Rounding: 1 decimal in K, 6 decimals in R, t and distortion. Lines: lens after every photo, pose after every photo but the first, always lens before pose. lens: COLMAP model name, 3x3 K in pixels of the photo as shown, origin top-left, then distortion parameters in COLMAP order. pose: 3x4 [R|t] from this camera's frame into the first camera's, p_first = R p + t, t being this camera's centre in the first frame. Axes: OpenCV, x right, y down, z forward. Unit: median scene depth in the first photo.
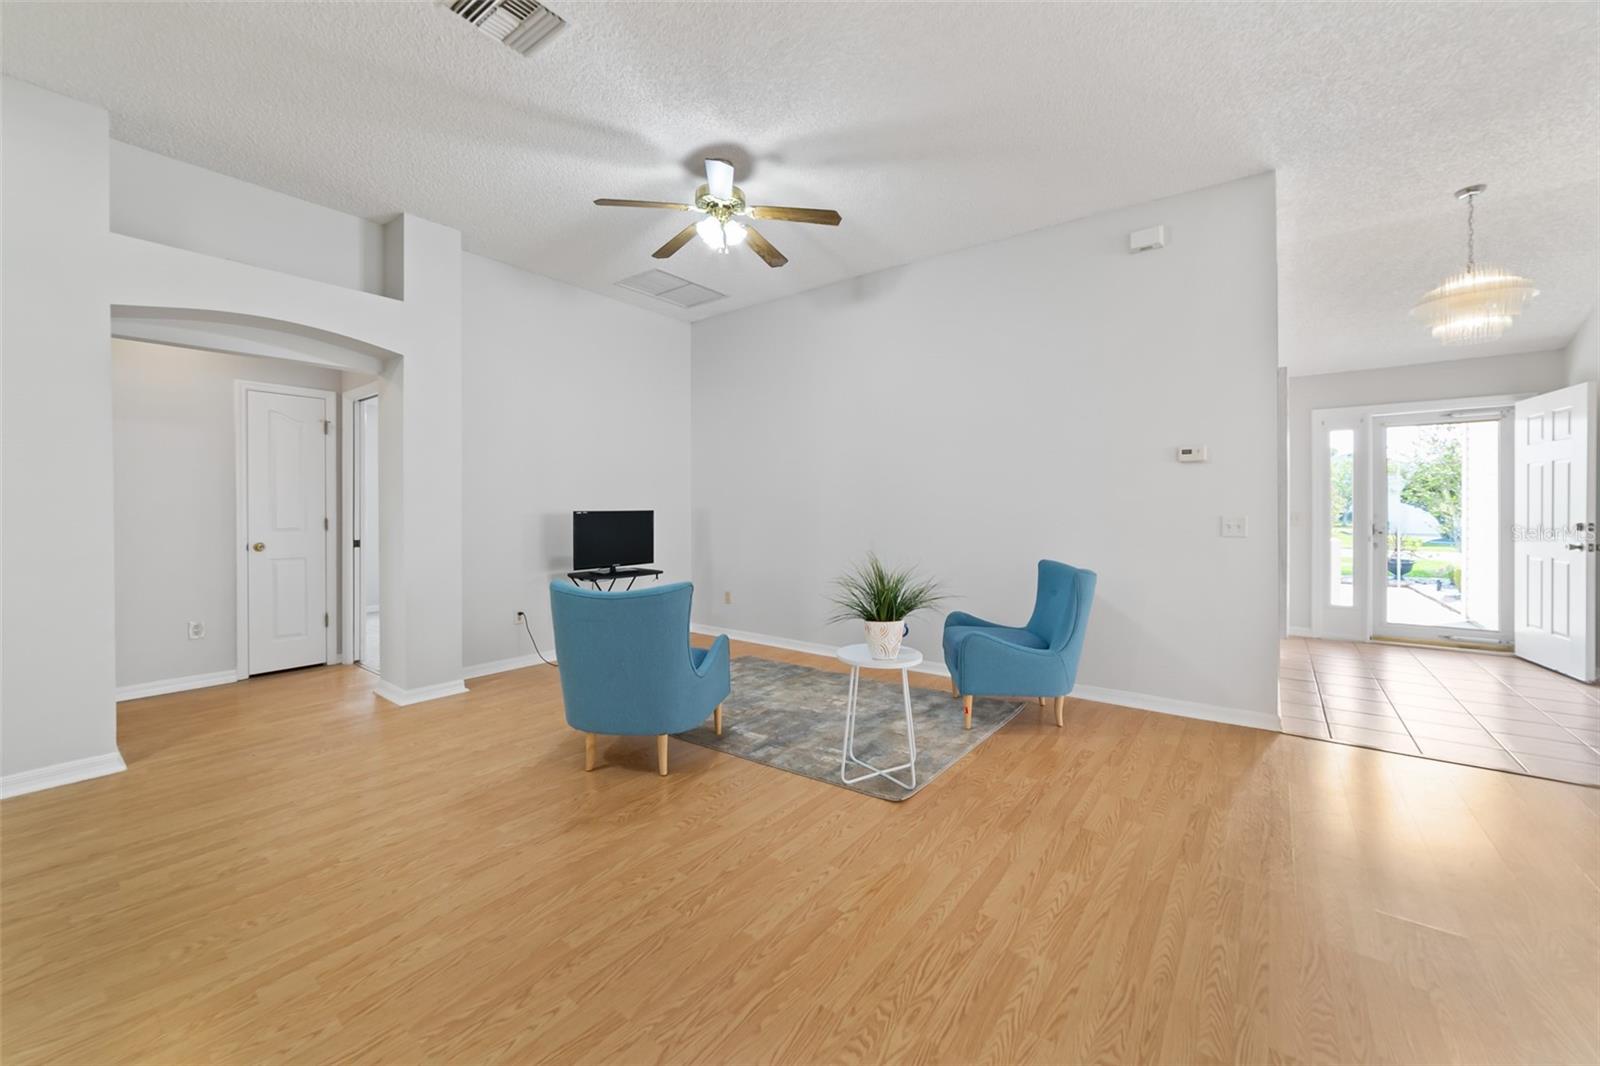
lens RADIAL K [[633.2, 0, 783.5], [0, 633.2, 511.7], [0, 0, 1]] dist [-0.016160, 0.001077]
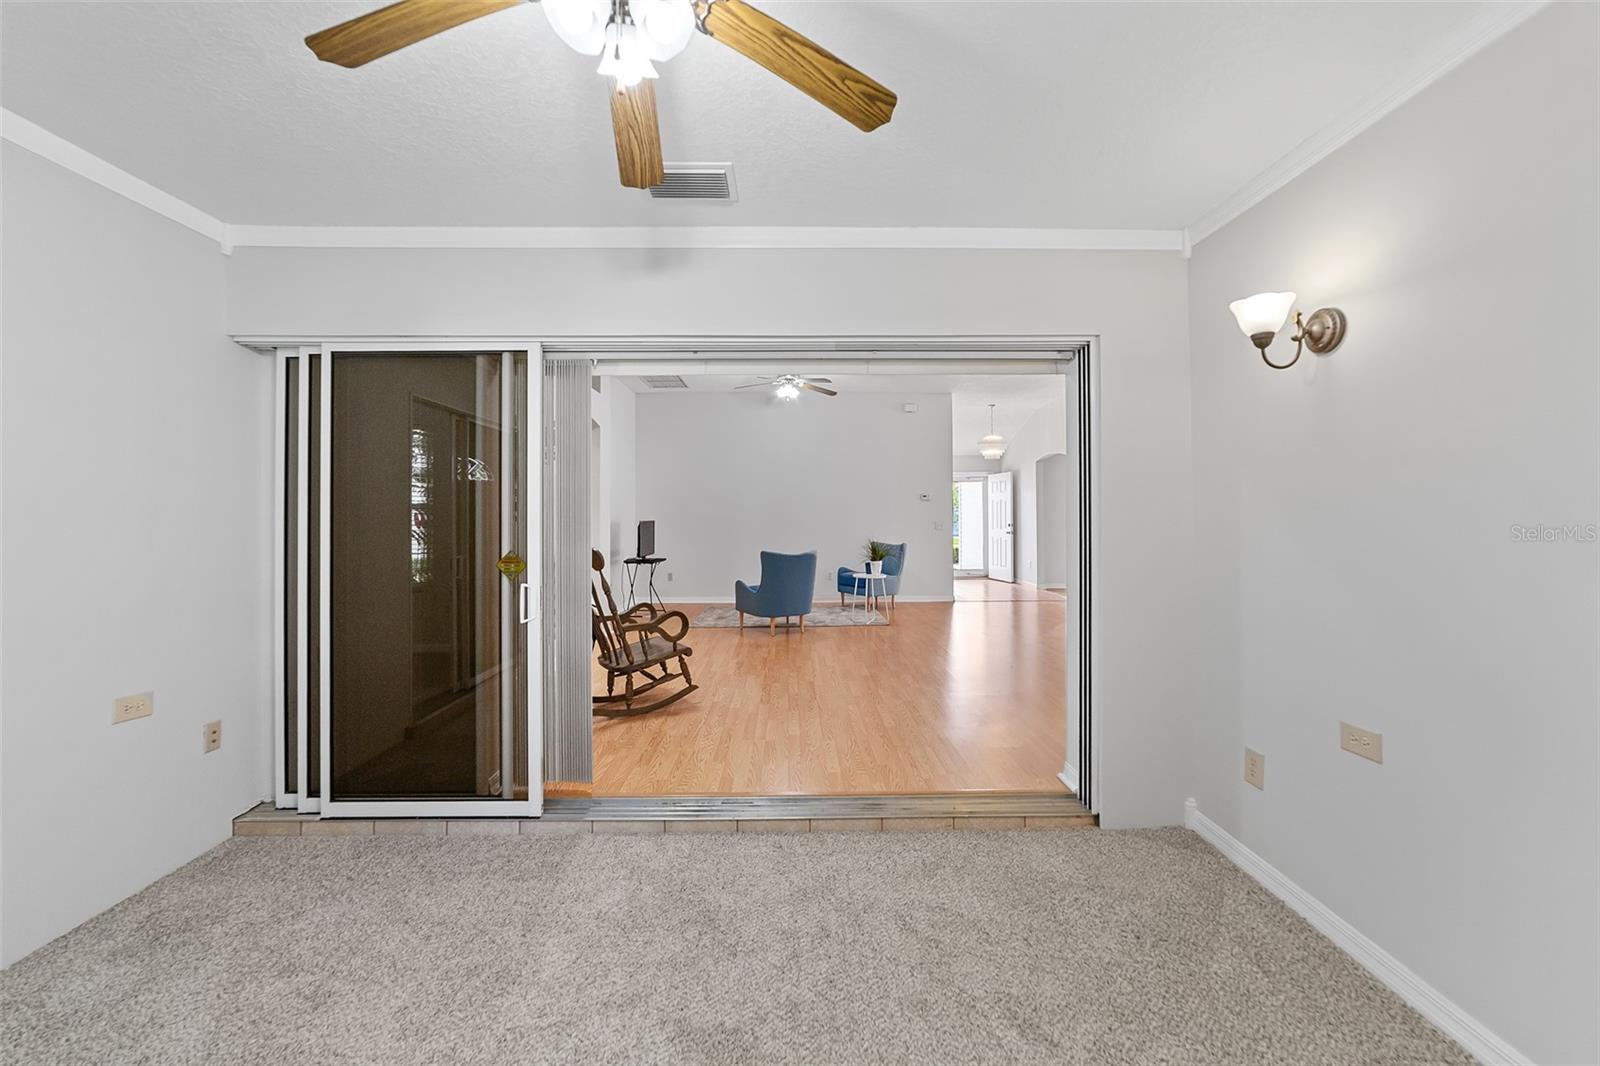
lens RADIAL K [[633.2, 0, 801.4], [0, 633.2, 519.7], [0, 0, 1]] dist [-0.016160, 0.001077]
pose [[0.778608, -0.003730, 0.627500, -1.409114], [0.005694, 0.999983, -0.001122, -0.001011], [-0.627485, 0.004447, 0.778616, -0.704411]]
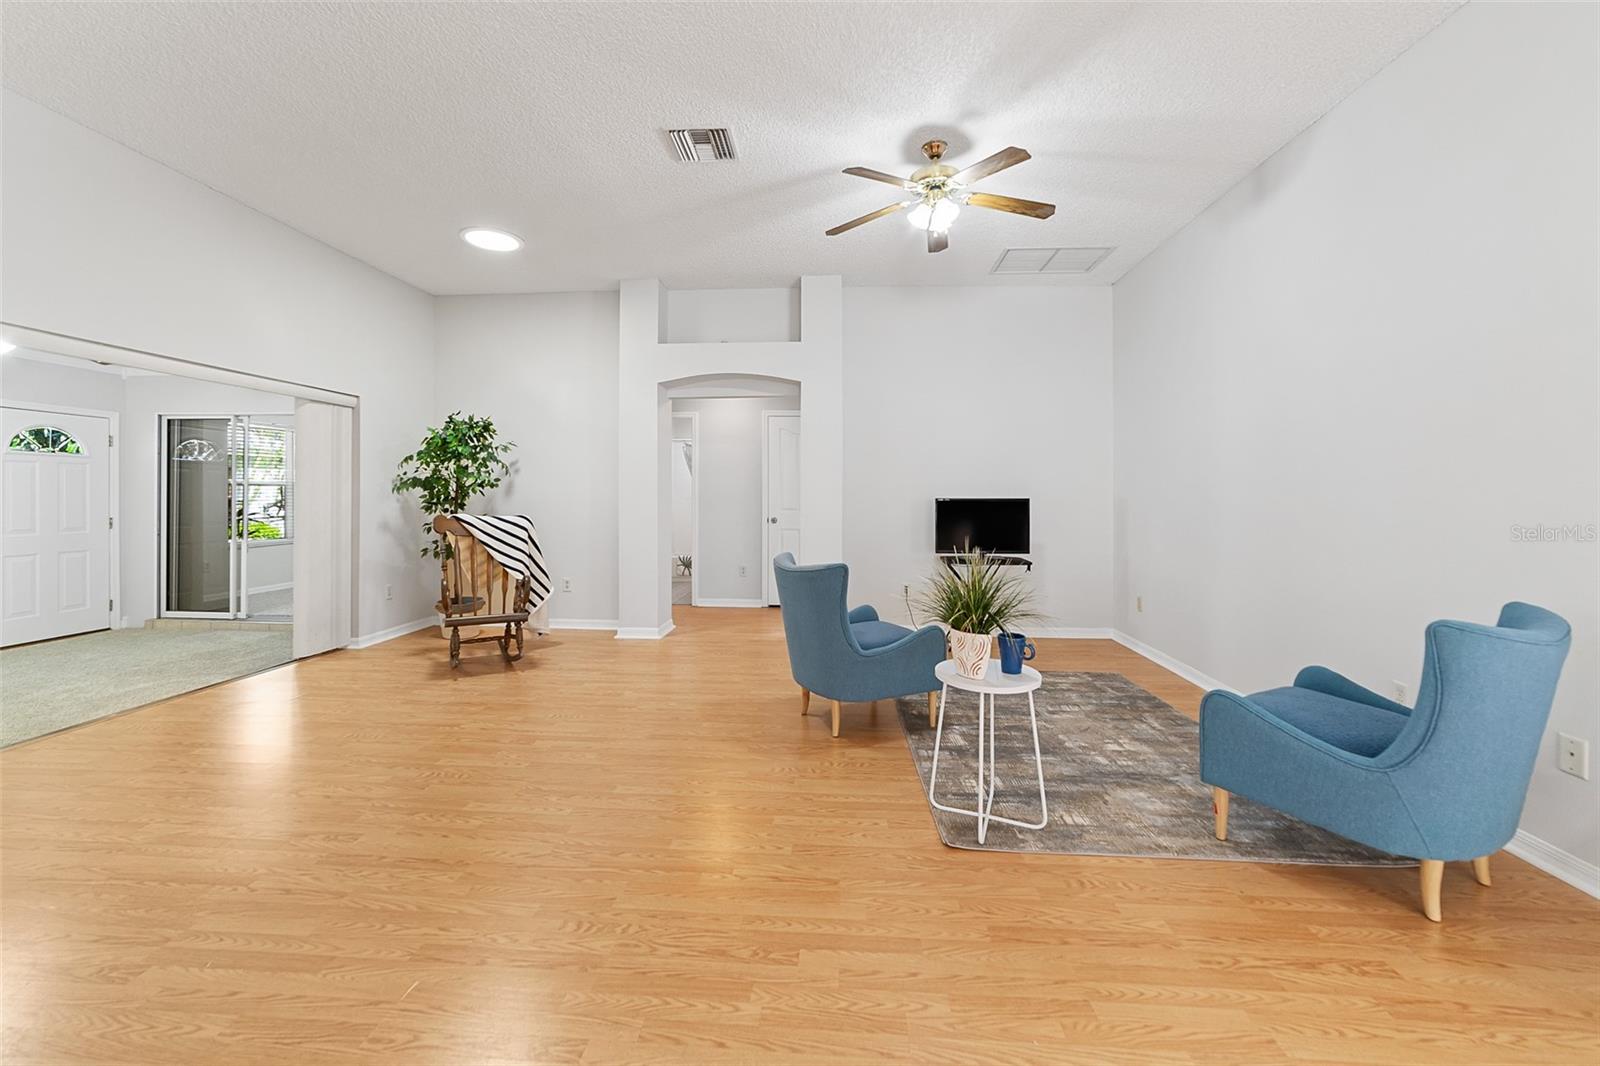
lens RADIAL K [[633.2, 0, 800.4], [0, 633.2, 494.7], [0, 0, 1]] dist [-0.016160, 0.001077]
pose [[0.545818, 0.004017, -0.837894, 0.623233], [-0.010103, 0.999947, -0.001787, -0.003822], [0.837843, 0.009440, 0.545829, 0.299533]]
